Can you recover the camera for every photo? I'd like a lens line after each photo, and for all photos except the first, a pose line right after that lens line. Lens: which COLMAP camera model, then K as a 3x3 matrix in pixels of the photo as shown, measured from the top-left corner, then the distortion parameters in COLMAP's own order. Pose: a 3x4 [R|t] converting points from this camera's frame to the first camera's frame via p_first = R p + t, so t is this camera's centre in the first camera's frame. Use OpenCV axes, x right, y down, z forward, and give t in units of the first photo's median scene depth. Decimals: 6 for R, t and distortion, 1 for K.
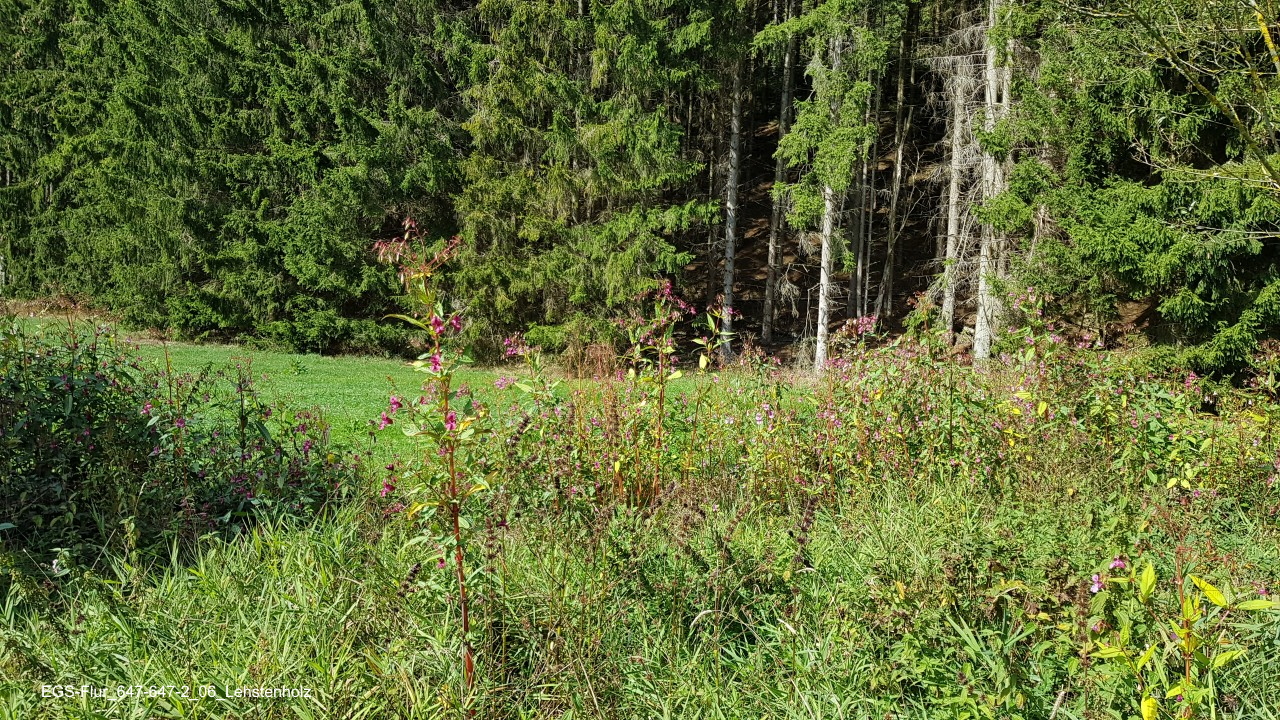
lens RADIAL K [[993.3, 0, 640.2], [0, 993.3, 359.9], [0, 0, 1]] dist [0.002019, -0.000634]
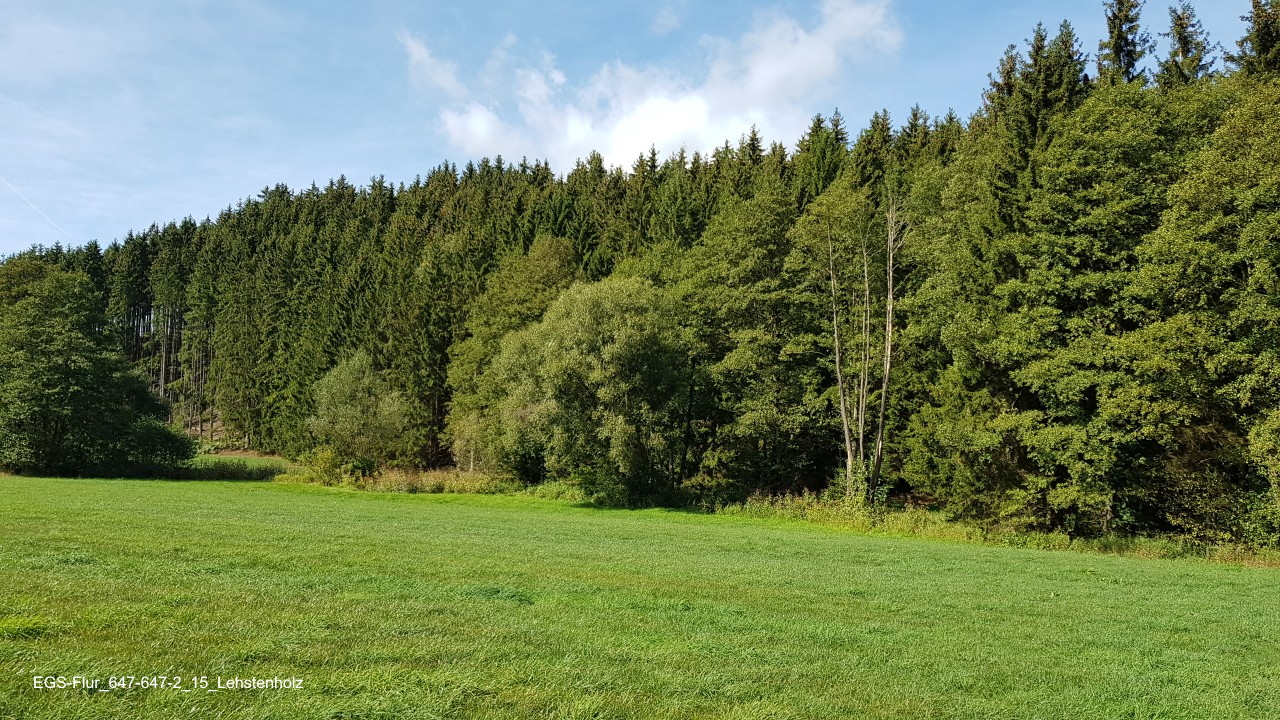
lens RADIAL K [[993.3, 0, 640.1], [0, 993.3, 360.9], [0, 0, 1]] dist [0.002019, -0.000634]
pose [[0.987628, -0.029136, -0.154087, 0.835595], [0.009967, 0.992264, -0.123742, 0.040161], [0.156501, 0.120675, 0.980278, -1.524341]]
